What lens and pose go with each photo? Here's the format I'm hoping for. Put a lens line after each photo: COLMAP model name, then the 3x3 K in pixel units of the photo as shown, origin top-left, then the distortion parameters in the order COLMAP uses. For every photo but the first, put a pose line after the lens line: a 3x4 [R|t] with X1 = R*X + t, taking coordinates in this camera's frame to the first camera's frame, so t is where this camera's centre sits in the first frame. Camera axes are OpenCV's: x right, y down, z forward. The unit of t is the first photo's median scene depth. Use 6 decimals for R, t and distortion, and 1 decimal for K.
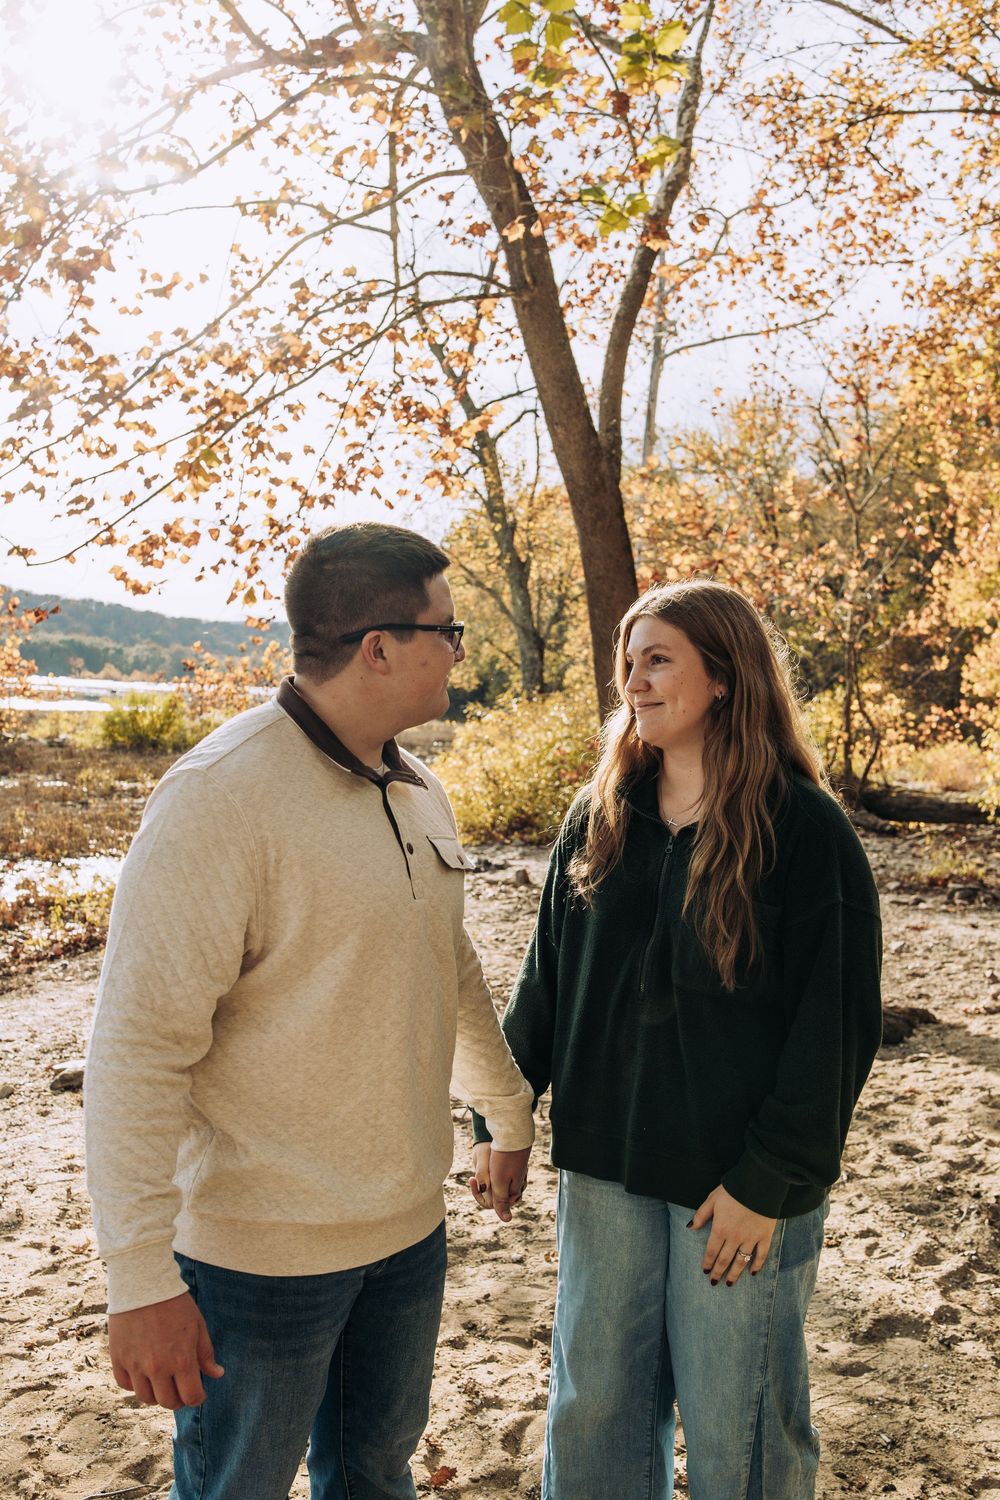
lens RADIAL K [[1531.5, 0, 498.7], [0, 1531.5, 759.7], [0, 0, 1]] dist [0.011472, -0.007857]
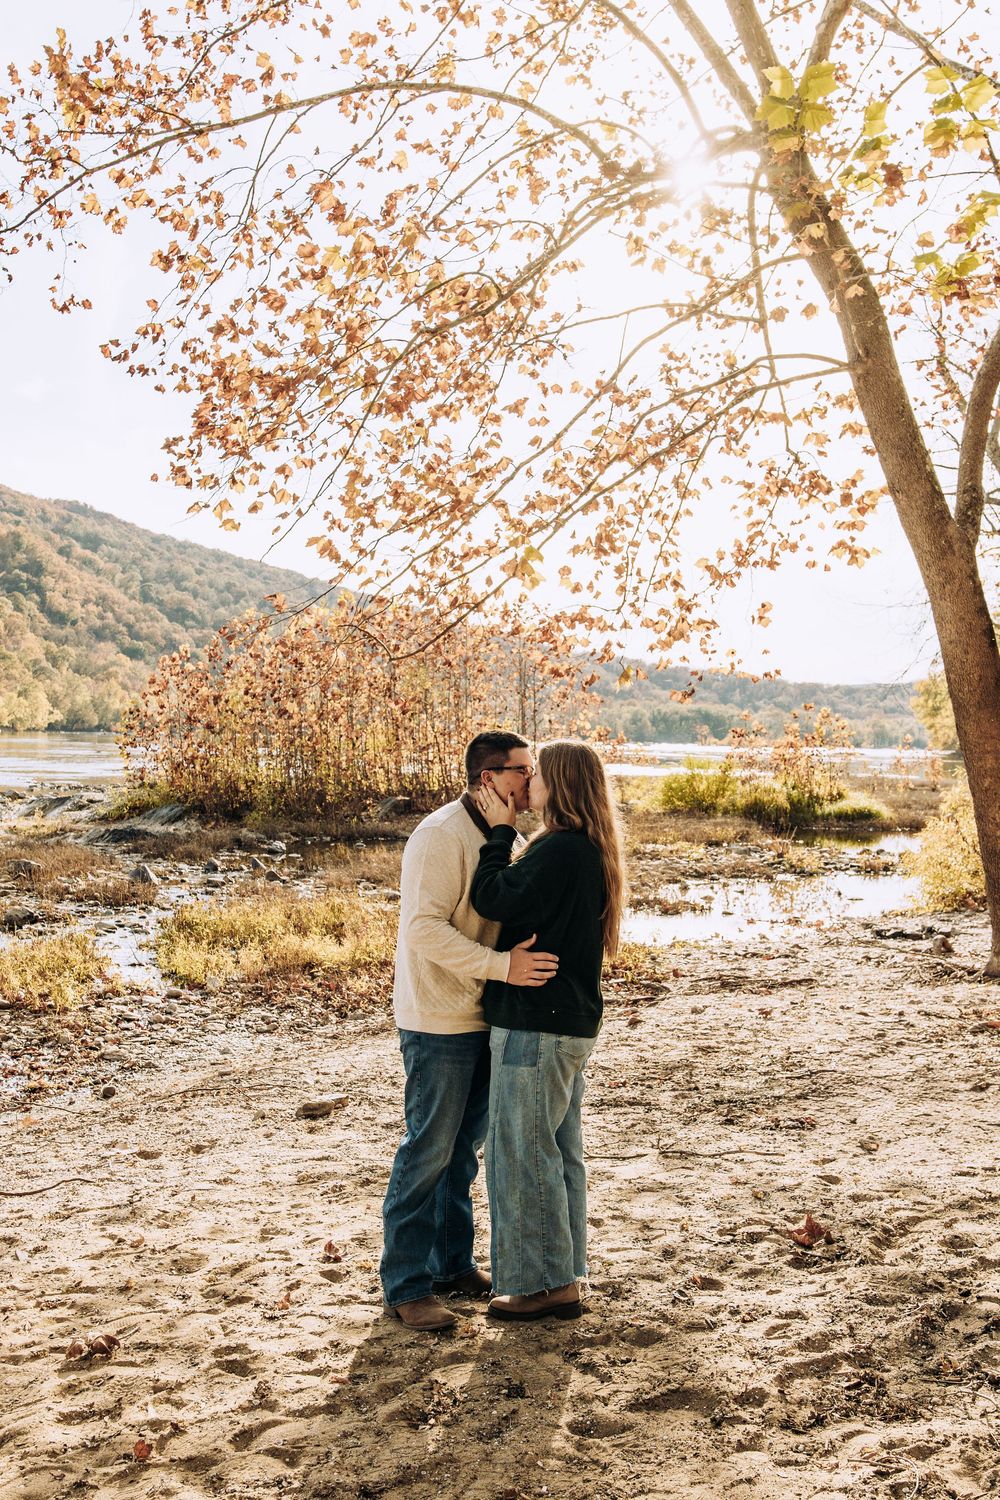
lens RADIAL K [[1486.3, 0, 484.1], [0, 1486.3, 773.4], [0, 0, 1]] dist [0.018470, -0.040861]
pose [[0.914733, -0.015618, -0.403757, 0.089393], [0.002636, 0.999462, -0.032688, -0.002313], [0.404050, 0.028836, 0.914282, 0.005780]]
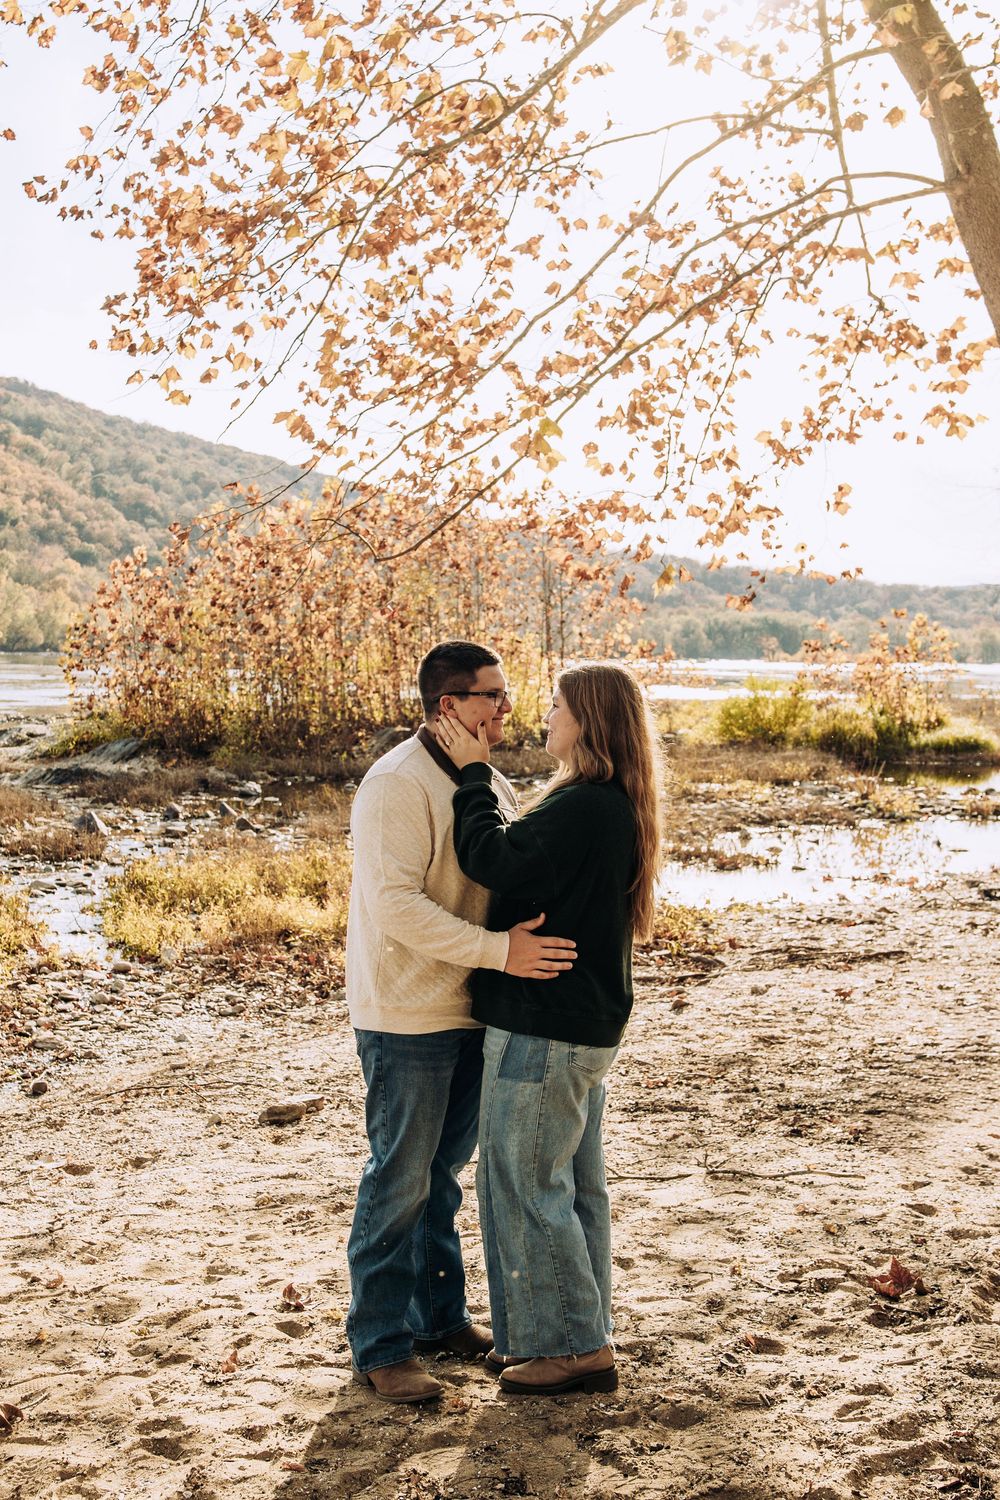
lens RADIAL K [[1790.7, 0, 400.1], [0, 1790.7, 721.0], [0, 0, 1]] dist [0.011775, -0.033541]
pose [[0.889759, -0.016847, -0.456119, 0.088456], [0.008464, 0.999756, -0.020415, -0.002897], [0.456351, 0.014303, 0.889685, 0.015508]]
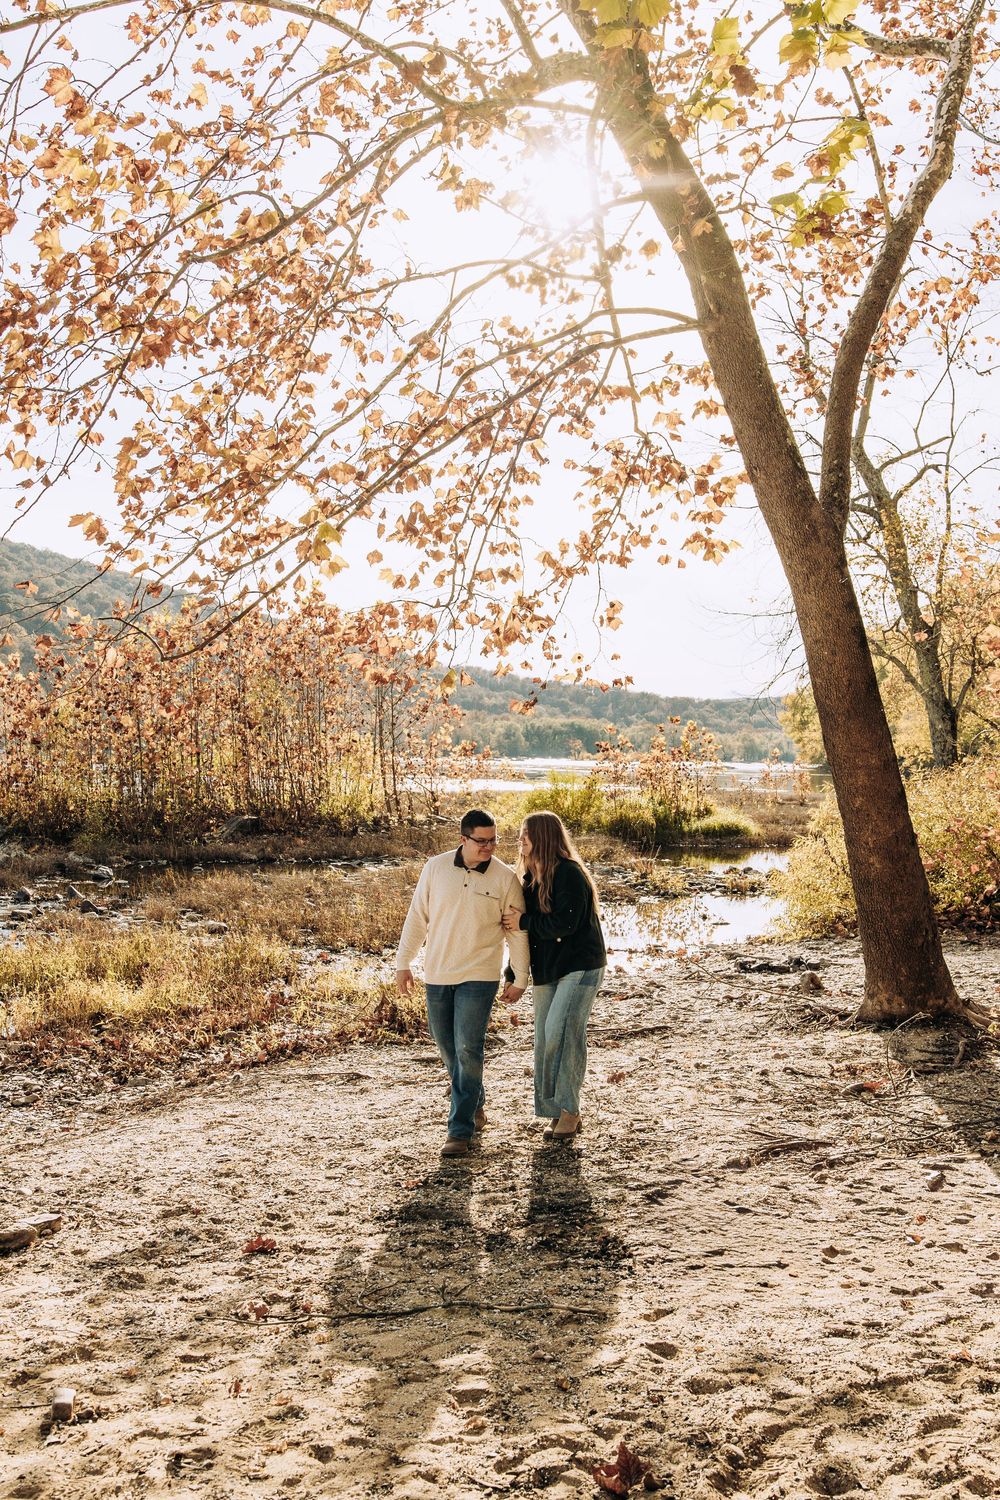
lens RADIAL K [[1502.5, 0, 499.0], [0, 1502.5, 751.3], [0, 0, 1]] dist [0.042388, -0.089679]
pose [[0.948691, -0.028603, -0.314909, 0.081727], [0.011231, 0.998320, -0.056840, -0.005981], [0.316006, 0.050387, 0.947418, 0.076933]]
